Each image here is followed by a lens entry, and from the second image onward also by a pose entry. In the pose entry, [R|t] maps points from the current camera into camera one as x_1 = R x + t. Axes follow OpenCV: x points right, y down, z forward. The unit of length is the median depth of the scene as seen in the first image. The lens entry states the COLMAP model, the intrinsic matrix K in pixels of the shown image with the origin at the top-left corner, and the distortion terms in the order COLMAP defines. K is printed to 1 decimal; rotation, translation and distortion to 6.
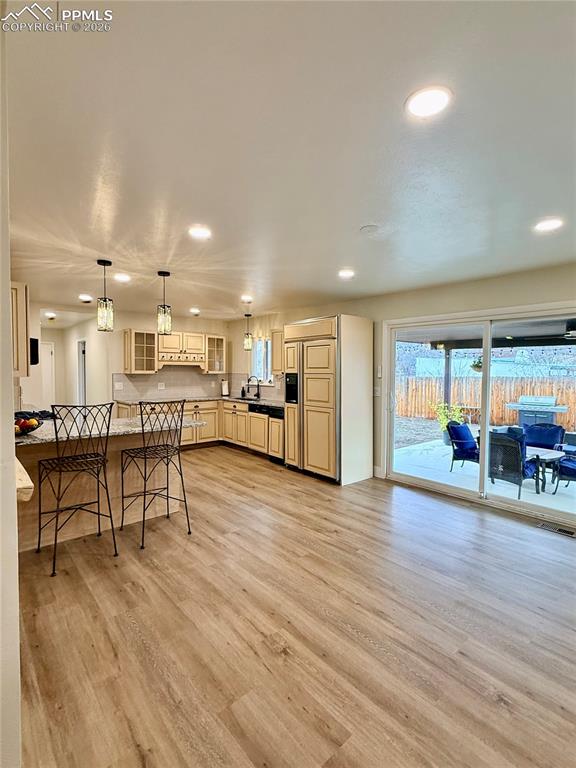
lens RADIAL K [[369.9, 0, 288.9], [0, 369.9, 381.3], [0, 0, 1]] dist [0.000908, 0.000748]
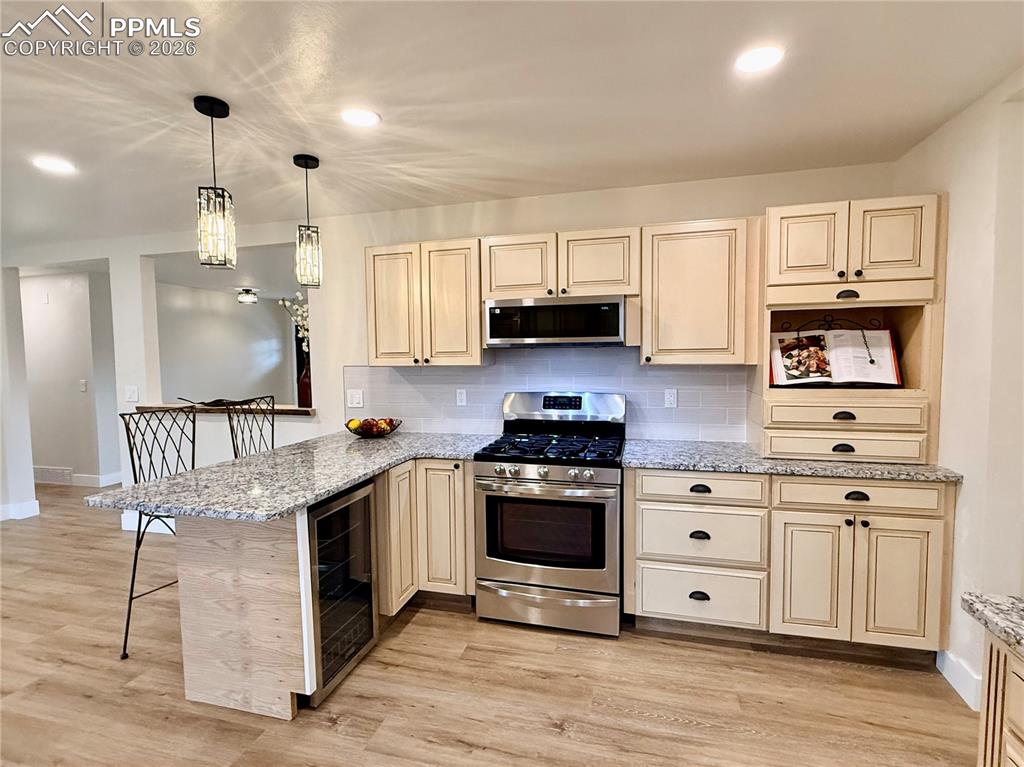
lens RADIAL K [[493.2, 0, 506.9], [0, 493.2, 385.2], [0, 0, 1]] dist [0.000908, 0.000748]
pose [[-0.835749, 0.033591, -0.548084, -0.228871], [-0.010813, 0.996927, 0.077589, -0.034749], [0.549006, 0.070771, -0.832817, 1.217895]]
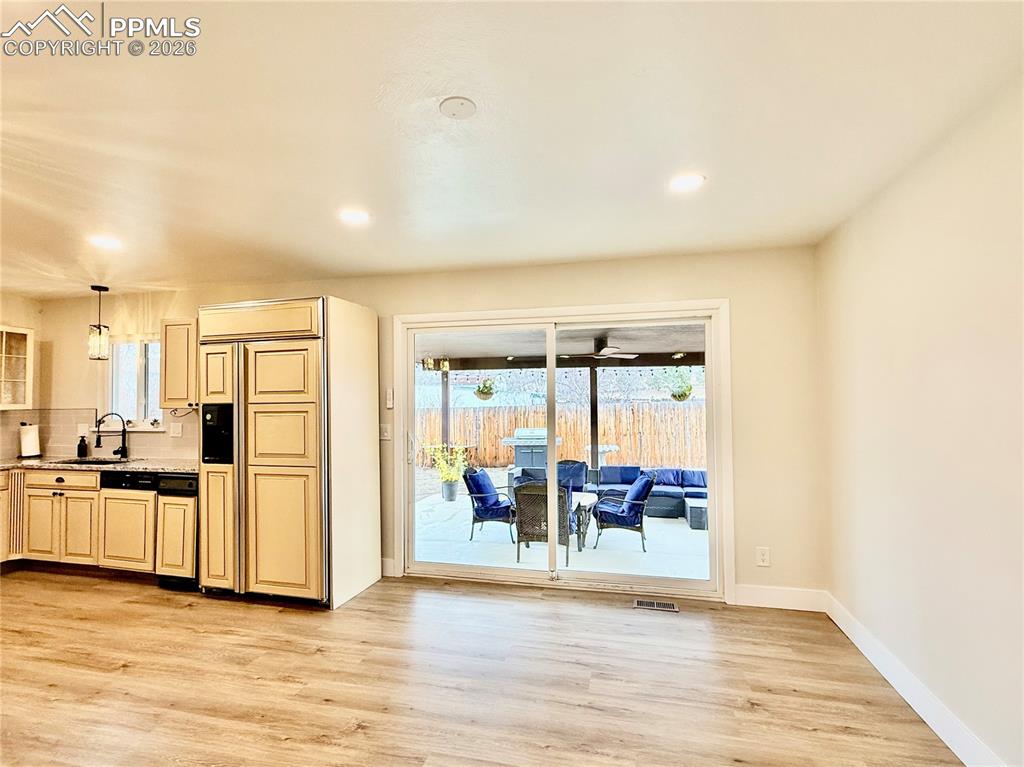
lens RADIAL K [[493.2, 0, 513.5], [0, 493.2, 385.4], [0, 0, 1]] dist [0.000908, 0.000748]
pose [[0.816429, 0.003896, 0.577433, -0.054183], [0.033030, 0.998025, -0.053435, 0.002494], [-0.576501, 0.062698, 0.814687, 0.219489]]
